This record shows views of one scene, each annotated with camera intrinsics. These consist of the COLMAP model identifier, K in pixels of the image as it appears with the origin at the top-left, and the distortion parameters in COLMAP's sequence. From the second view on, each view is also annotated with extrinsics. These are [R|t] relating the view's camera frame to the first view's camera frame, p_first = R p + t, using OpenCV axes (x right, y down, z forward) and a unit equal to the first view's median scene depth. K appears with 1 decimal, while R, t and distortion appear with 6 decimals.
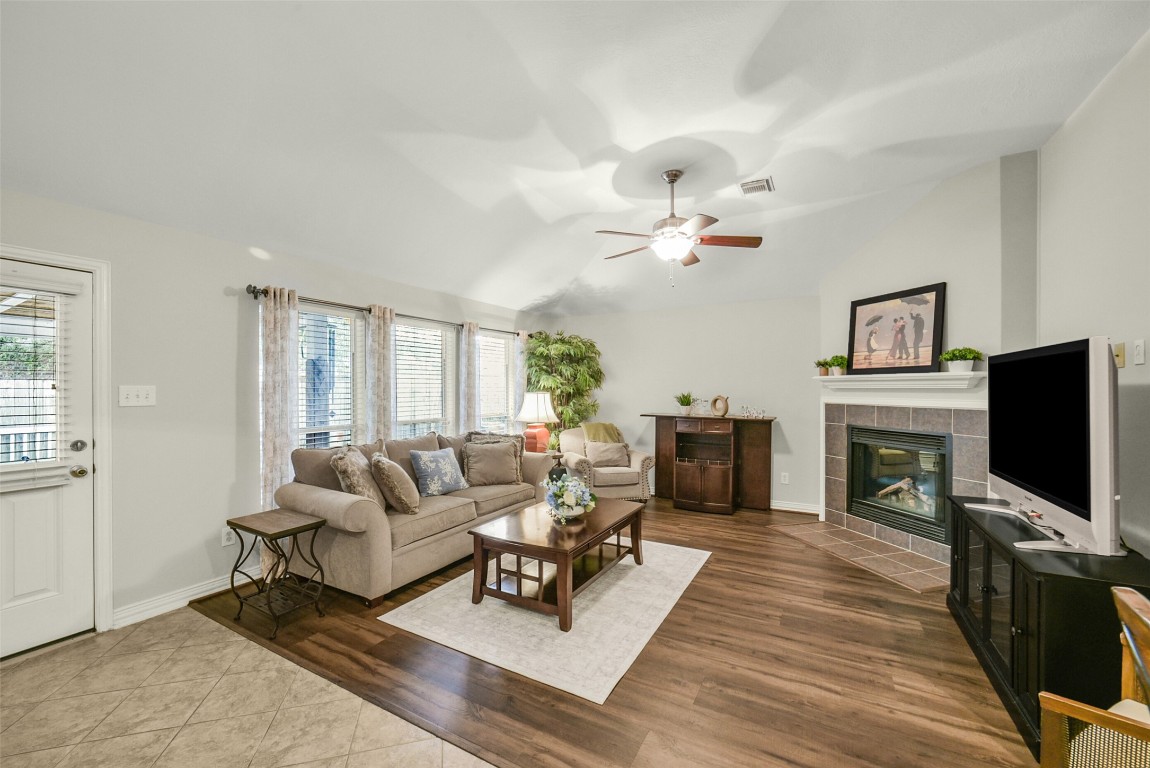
lens RADIAL K [[455.7, 0, 575.5], [0, 455.7, 392.8], [0, 0, 1]] dist [-0.031747, 0.010288]
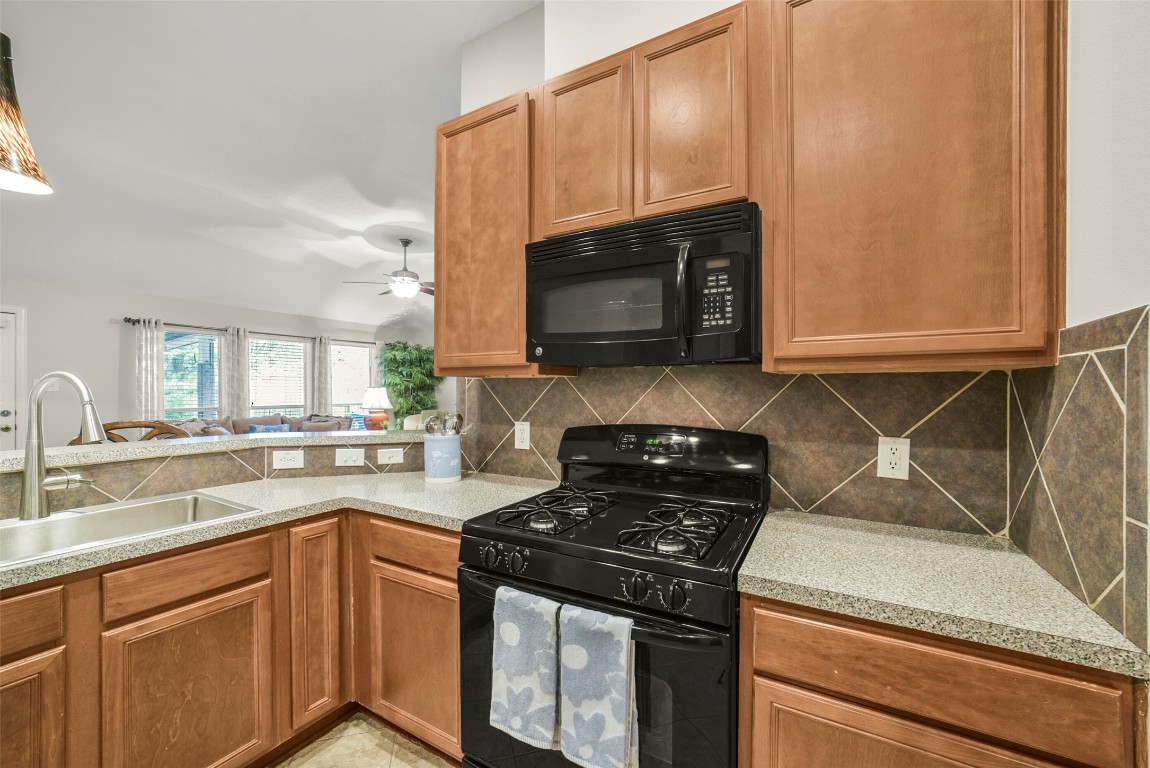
lens RADIAL K [[449.9, 0, 576.6], [0, 449.9, 390.0], [0, 0, 1]] dist [-0.029816, 0.009287]
pose [[0.999809, 0.001047, -0.019494, 0.775487], [-0.001219, 0.999961, -0.008797, 0.026628], [0.019484, 0.008819, 0.999771, -0.455194]]
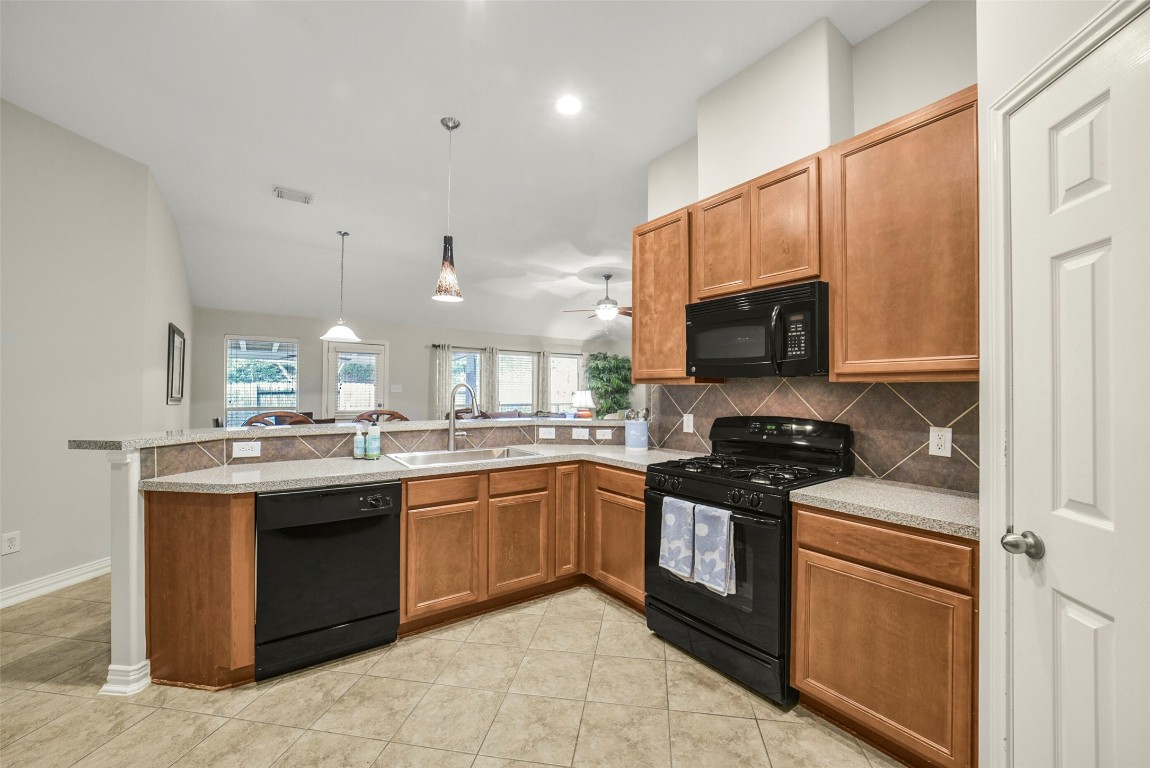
lens RADIAL K [[449.9, 0, 576.6], [0, 449.9, 390.0], [0, 0, 1]] dist [-0.029816, 0.009287]
pose [[0.905589, 0.004039, -0.424137, 0.862208], [-0.010893, 0.999846, -0.013735, 0.030163], [0.424017, 0.017059, 0.905494, -0.738439]]
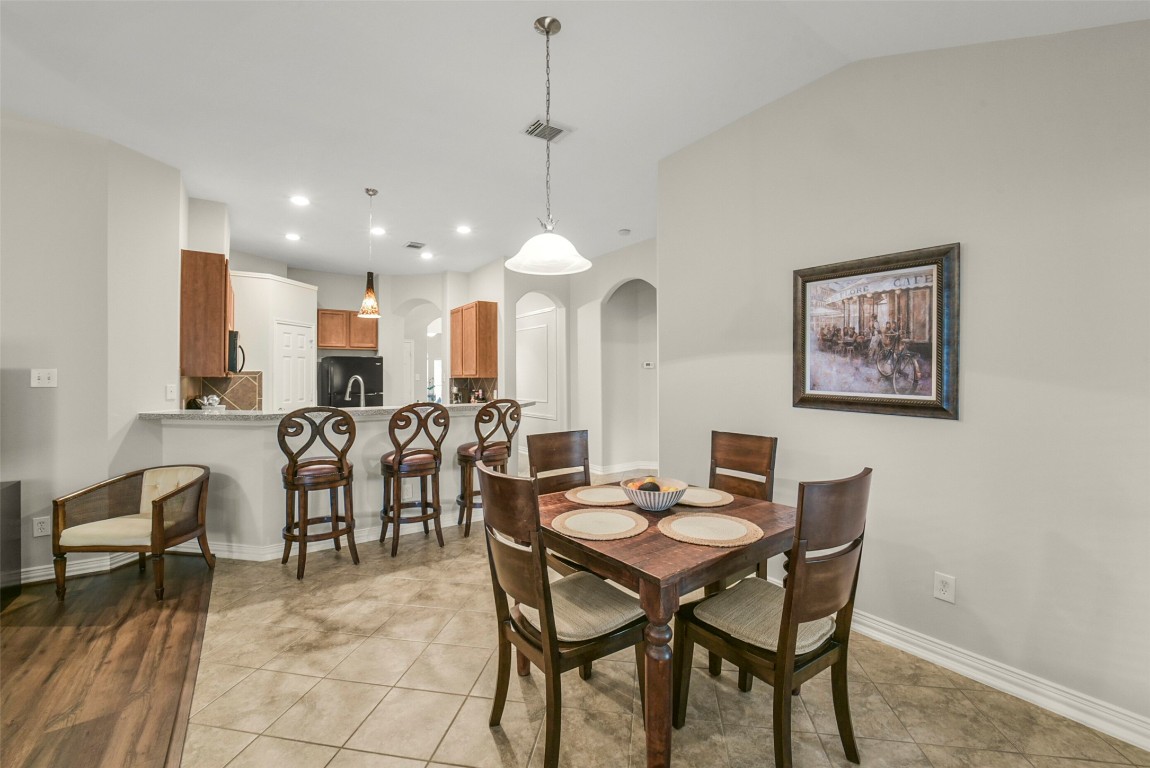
lens RADIAL K [[468.5, 0, 572.0], [0, 468.5, 371.6], [0, 0, 1]] dist [-0.022396, 0.006566]
pose [[-0.899258, 0.010057, 0.437302, -0.624344], [0.009056, 0.999949, -0.004375, 0.007338], [-0.437324, 0.000026, -0.899304, 0.691146]]
